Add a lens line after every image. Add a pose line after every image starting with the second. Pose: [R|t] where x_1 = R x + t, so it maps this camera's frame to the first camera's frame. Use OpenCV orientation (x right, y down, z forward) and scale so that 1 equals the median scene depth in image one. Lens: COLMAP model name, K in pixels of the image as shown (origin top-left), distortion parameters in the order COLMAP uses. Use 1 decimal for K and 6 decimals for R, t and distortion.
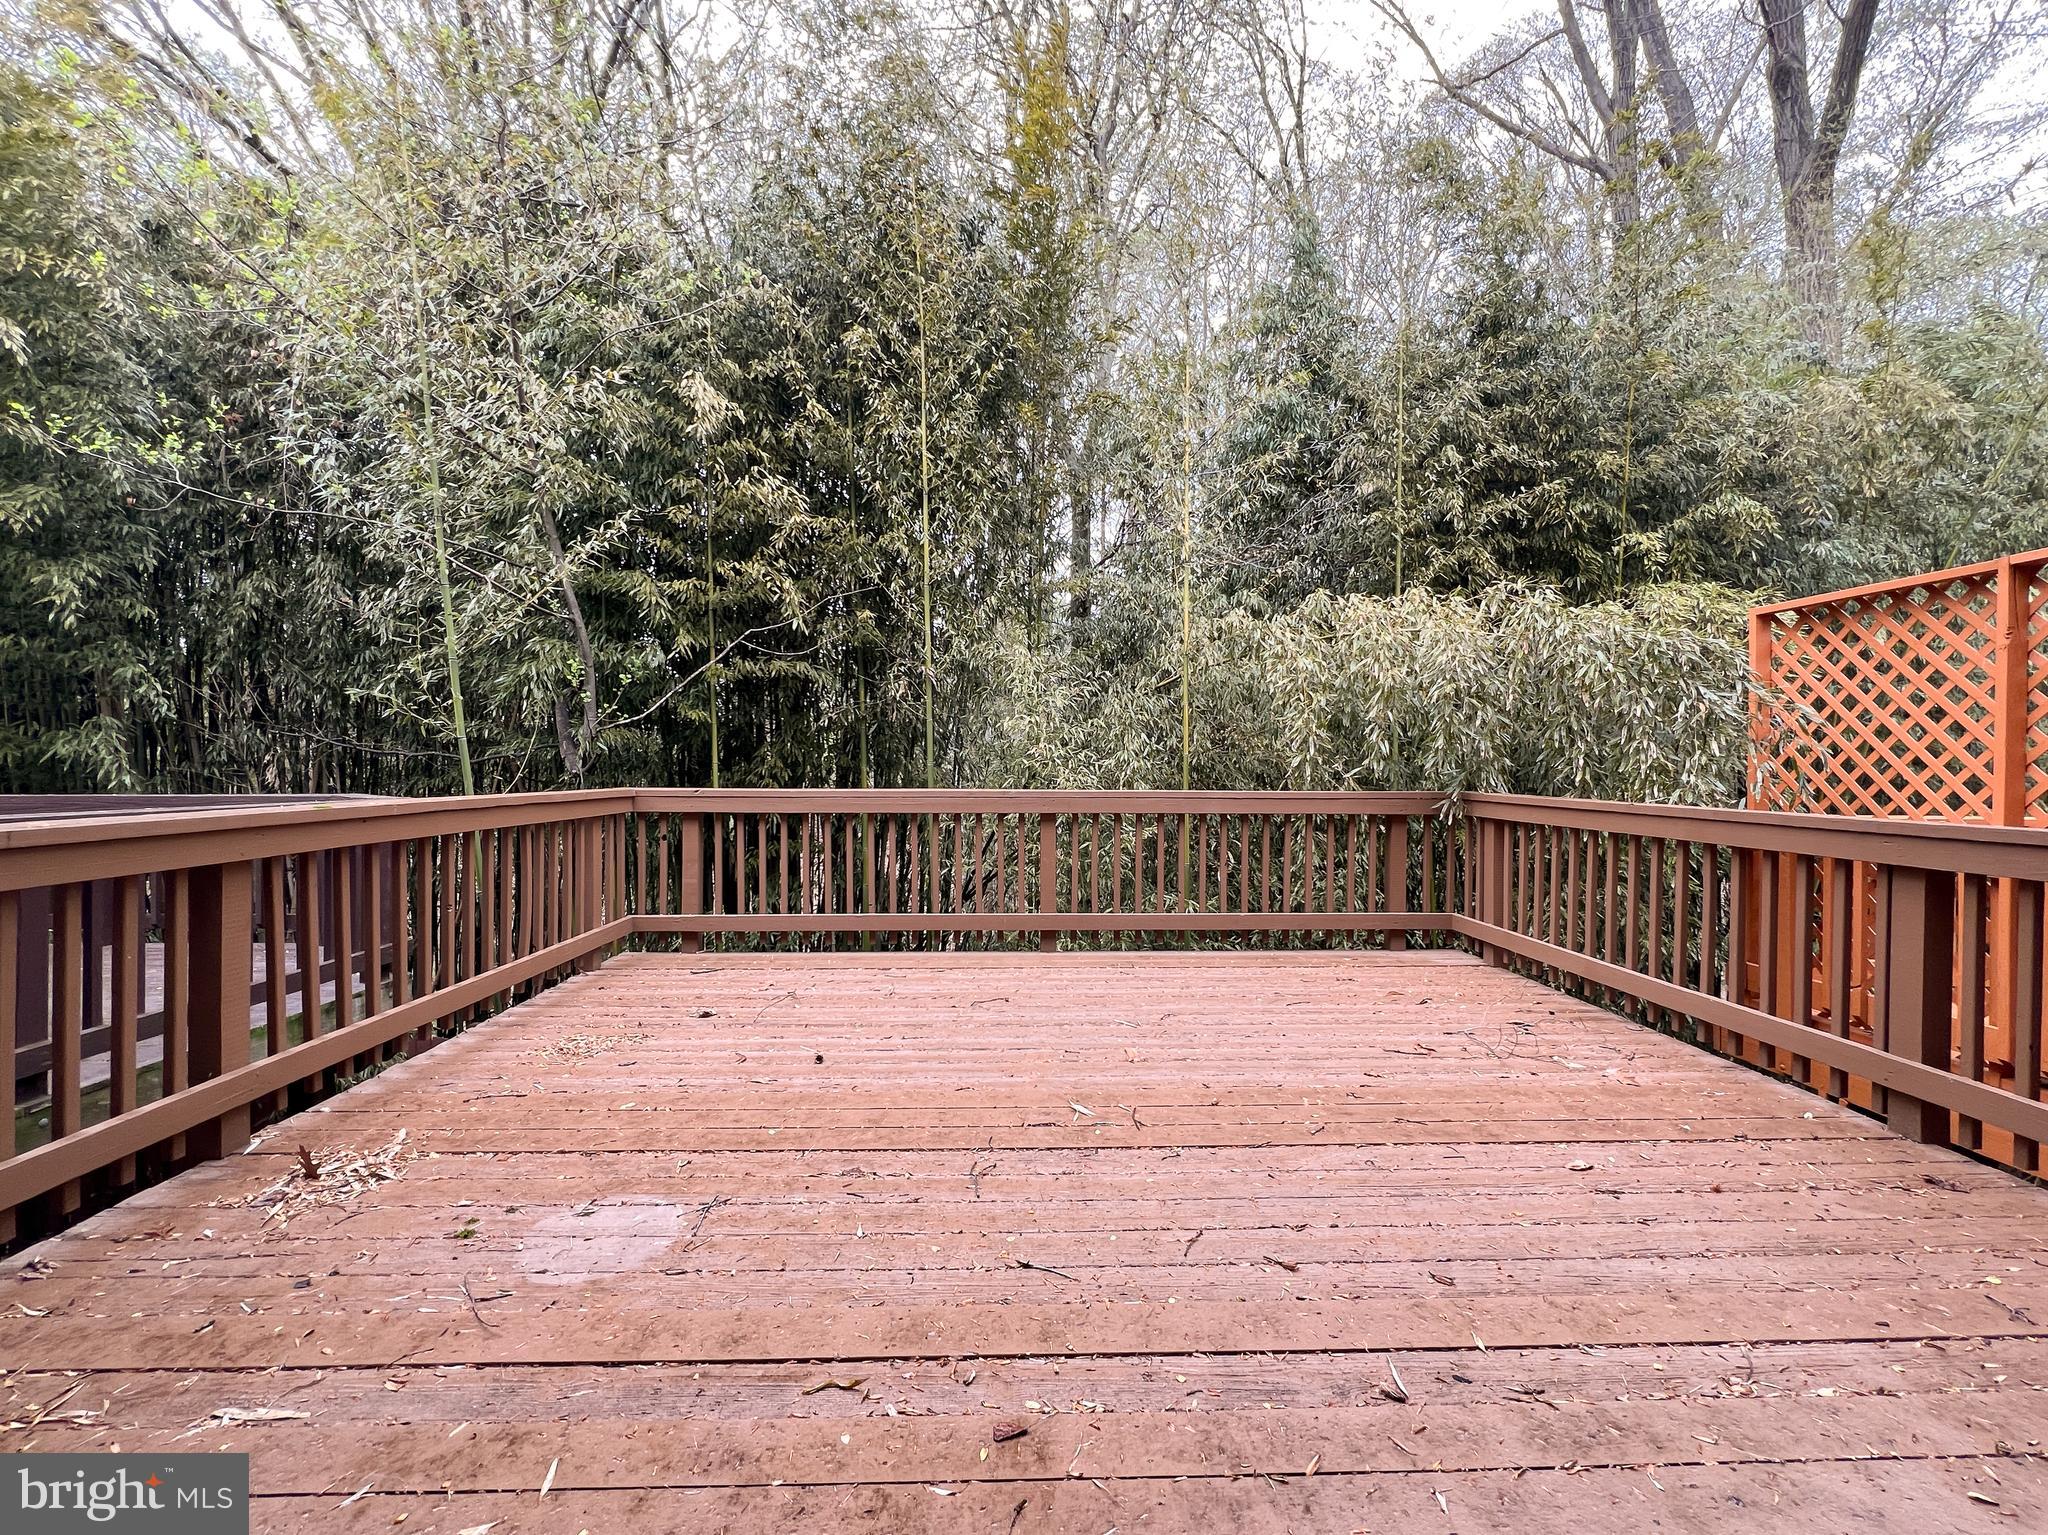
lens RADIAL K [[822.4, 0, 1015.7], [0, 822.4, 773.4], [0, 0, 1]] dist [-0.015922, 0.000060]
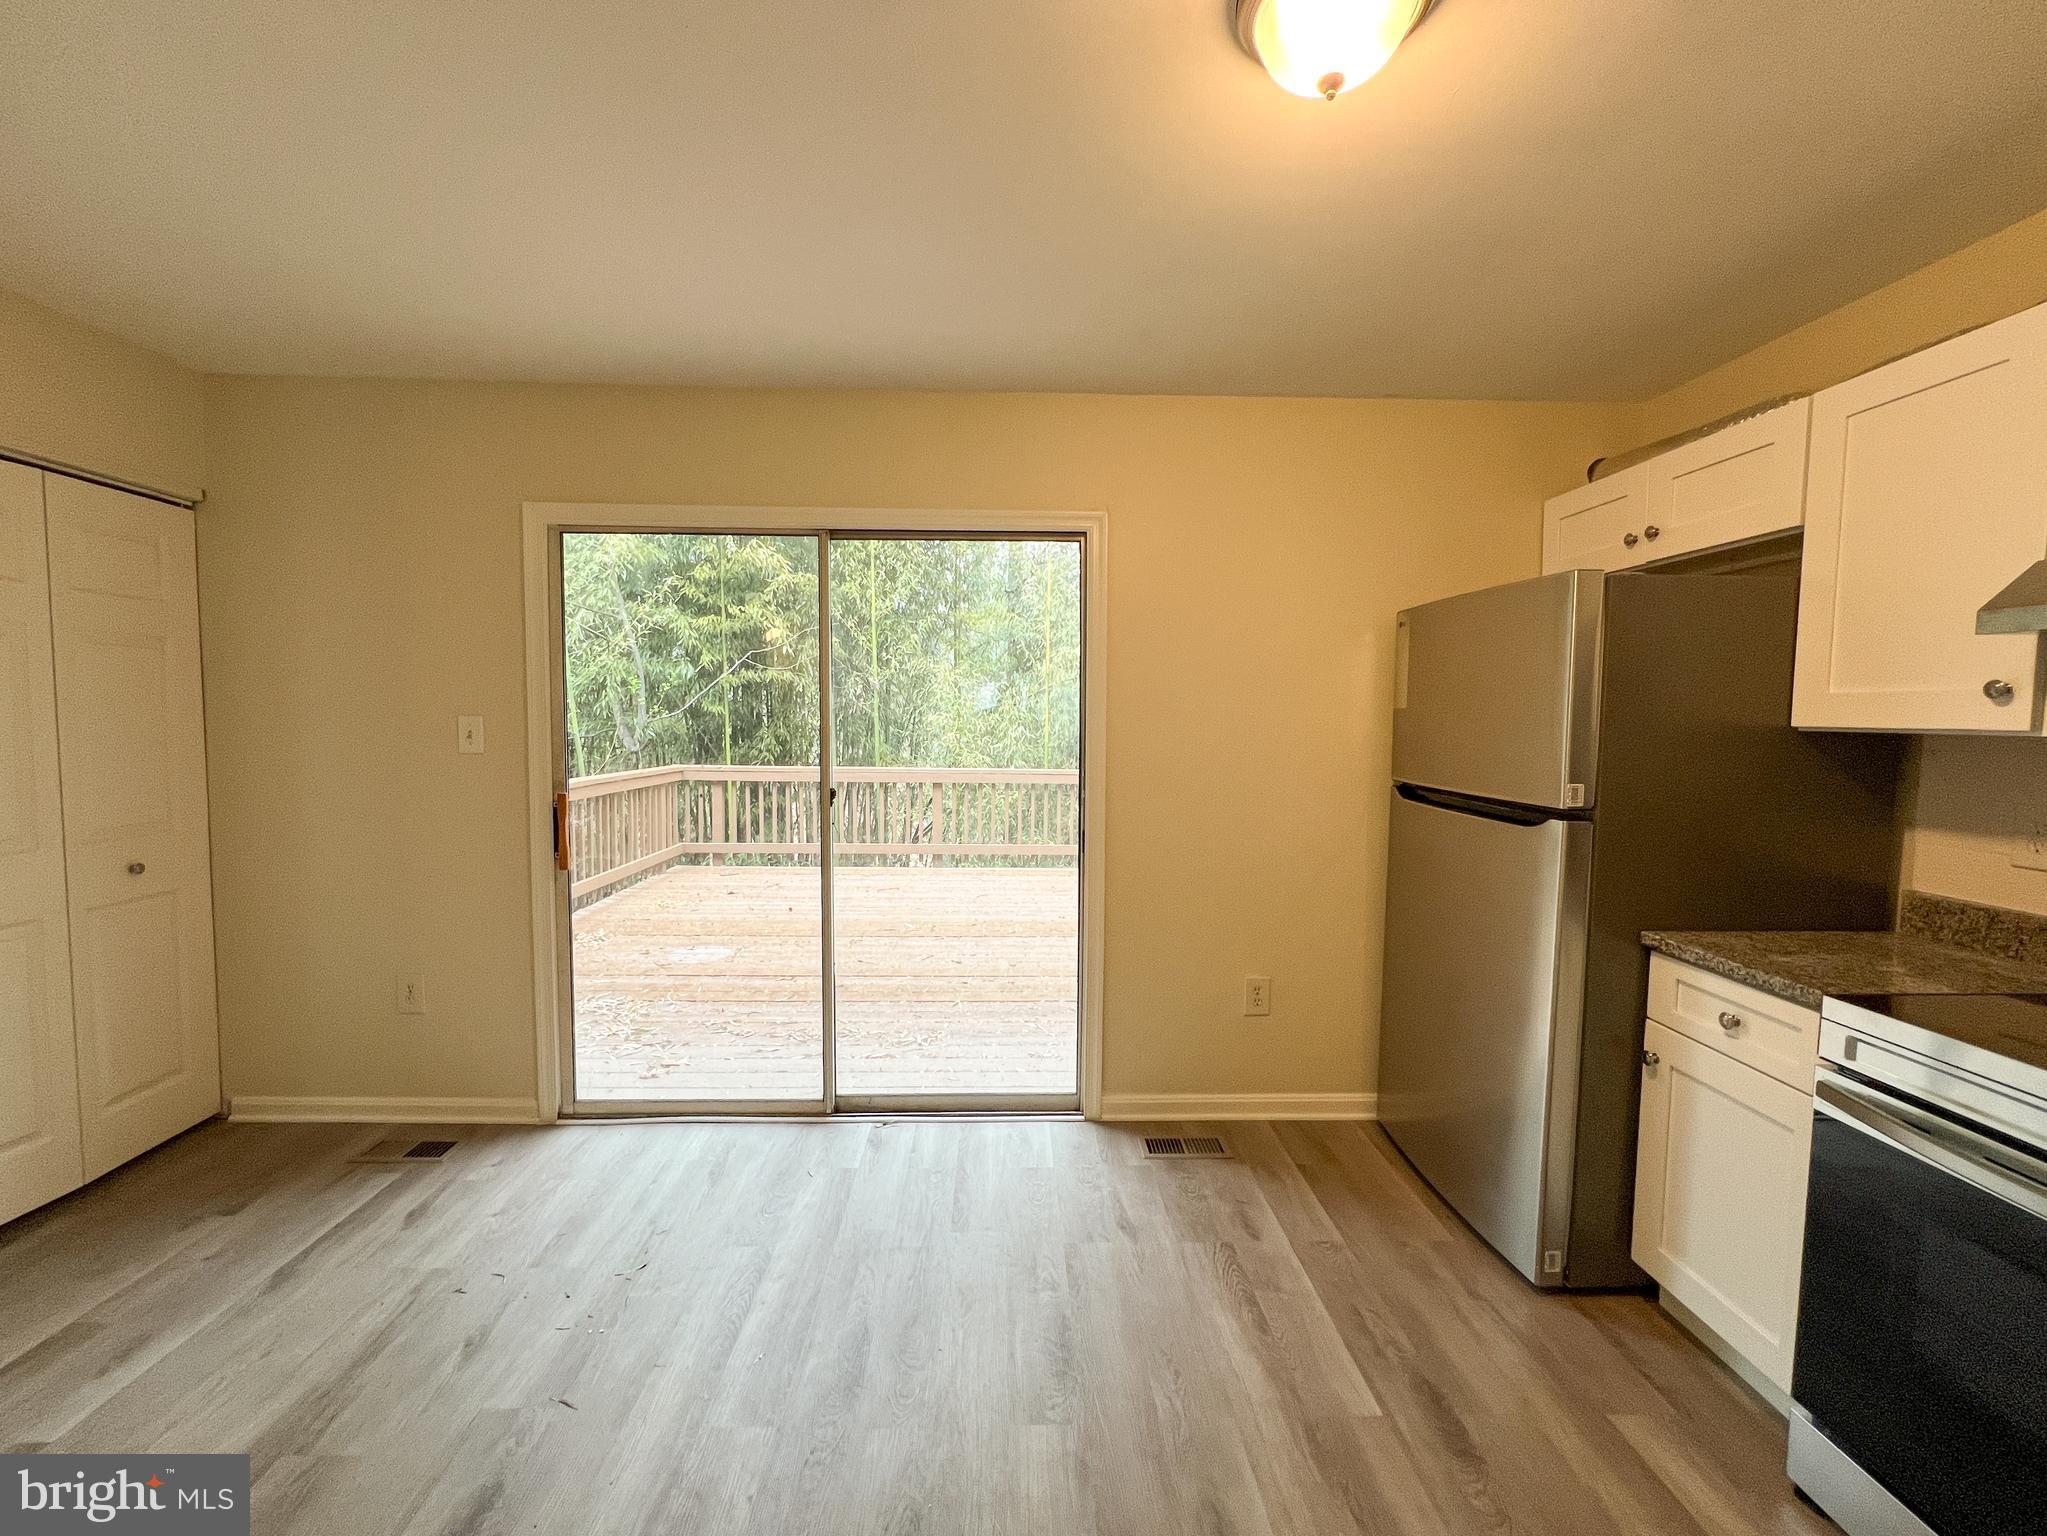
lens RADIAL K [[833.1, 0, 1023.5], [0, 833.1, 768.0], [0, 0, 1]] dist [-0.000692, 0.000058]
pose [[0.999953, 0.007443, 0.006158, 0.174705], [-0.007752, 0.998623, 0.051893, -0.058891], [-0.005763, -0.051938, 0.998634, -0.565029]]
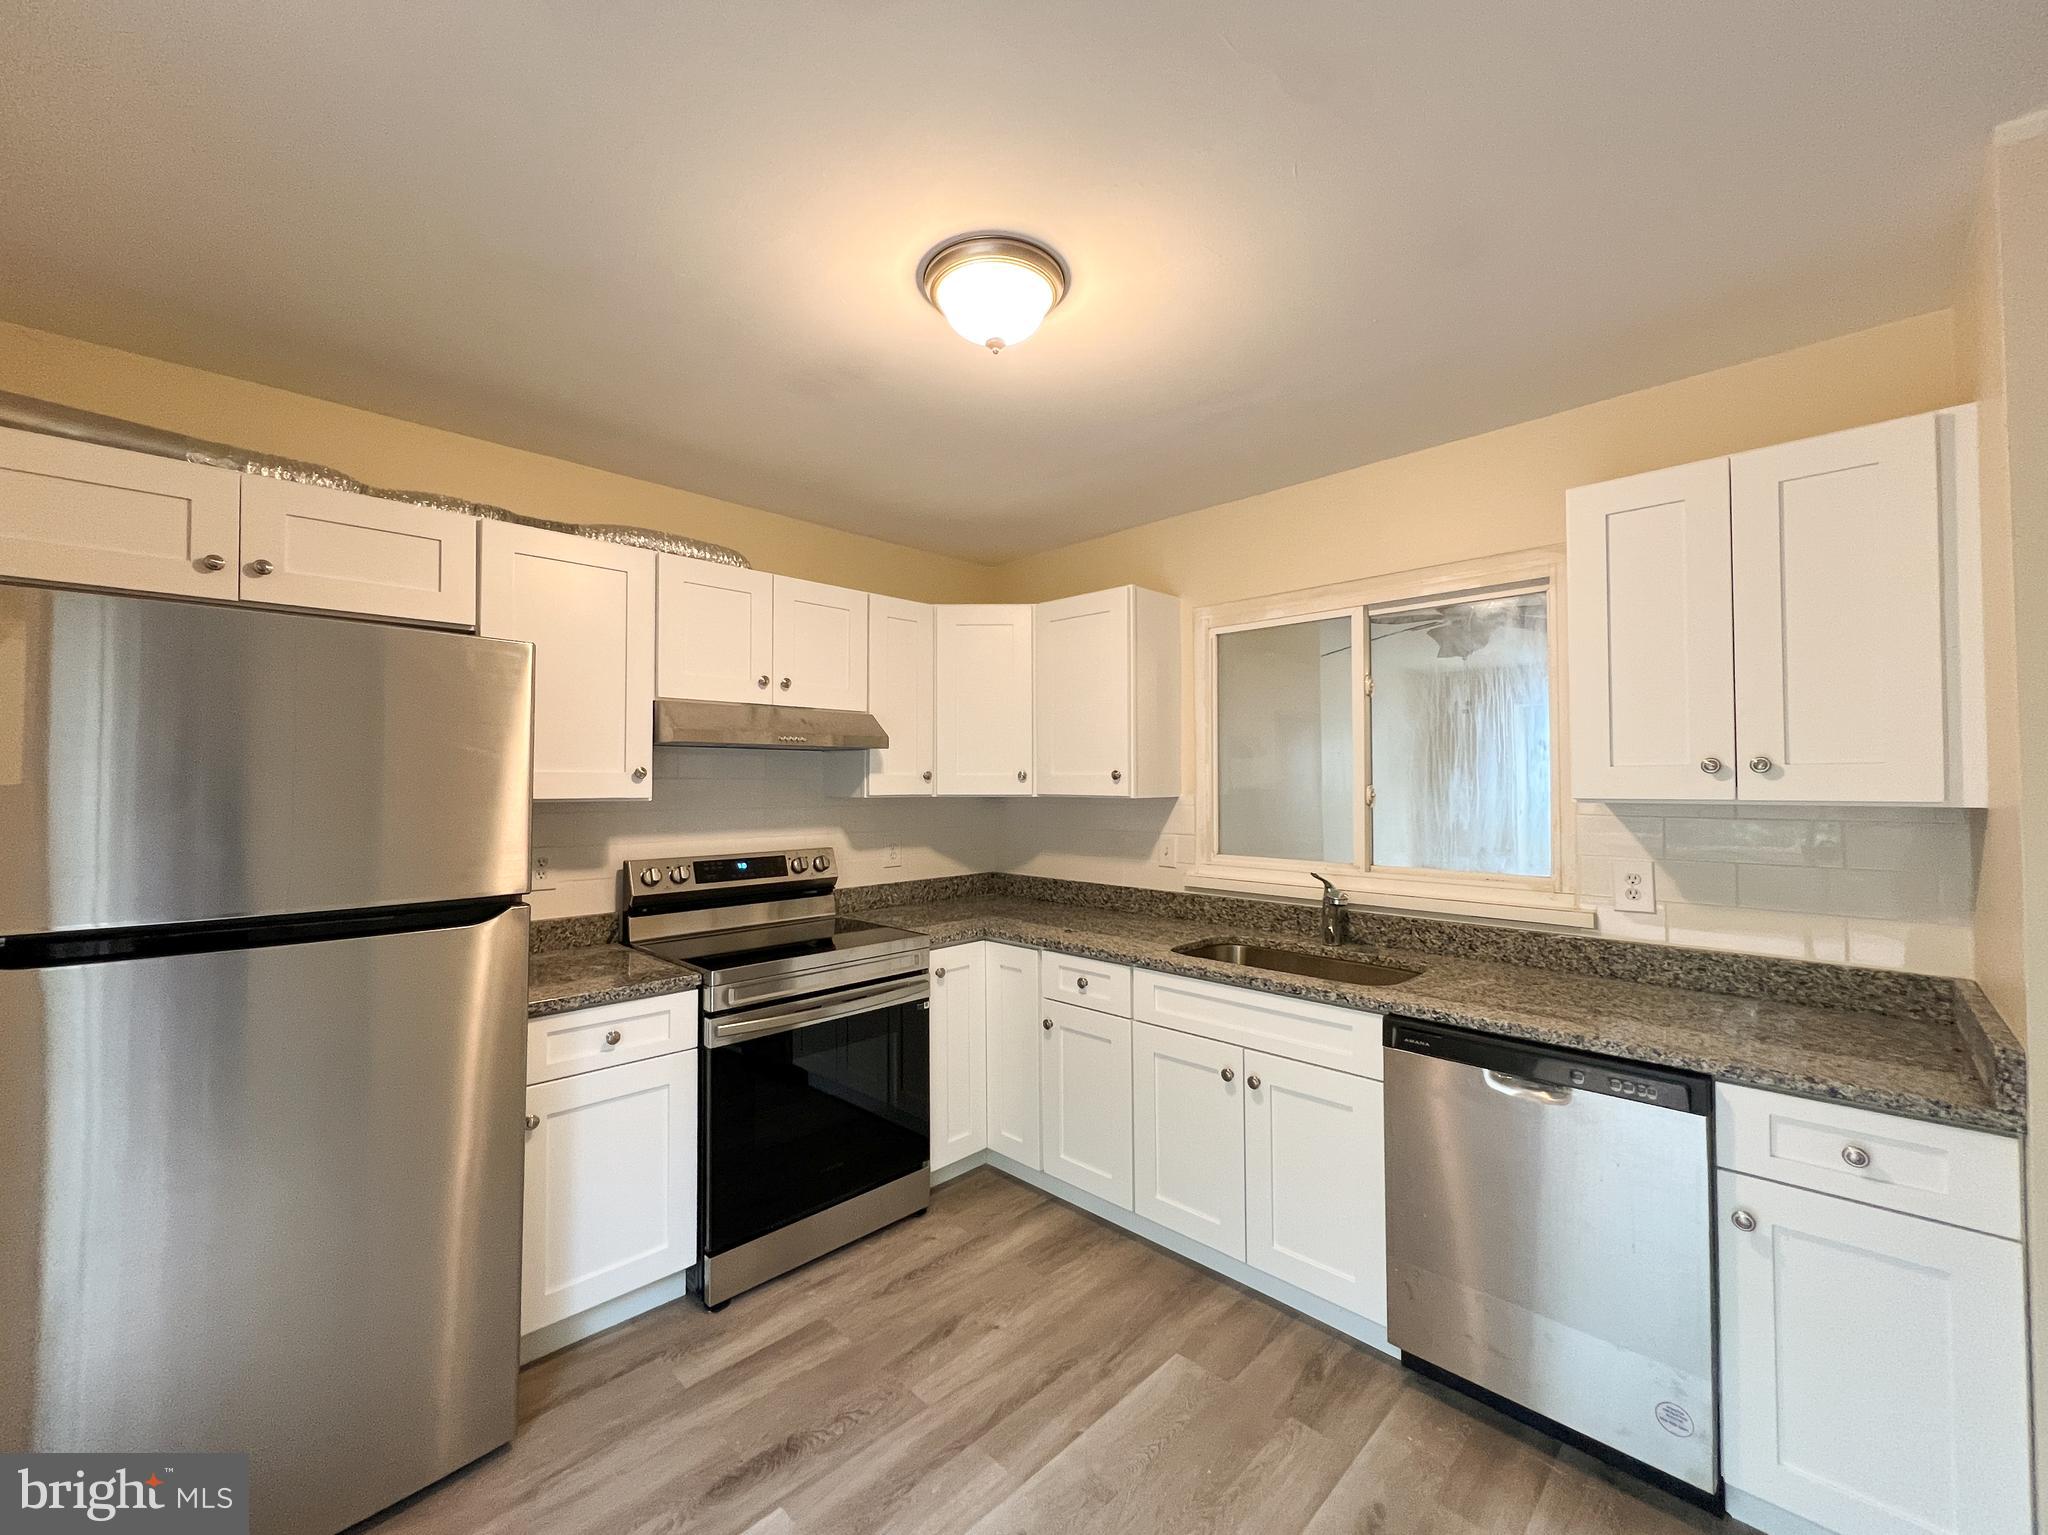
lens RADIAL K [[814.3, 0, 1024.0], [0, 814.3, 767.5], [0, 0, 1]] dist [-0.005670, 0.000345]
pose [[-0.695705, 0.011912, 0.718229, 0.032133], [0.007911, 0.999929, -0.008921, -0.071136], [-0.718284, -0.000525, -0.695750, -0.121788]]
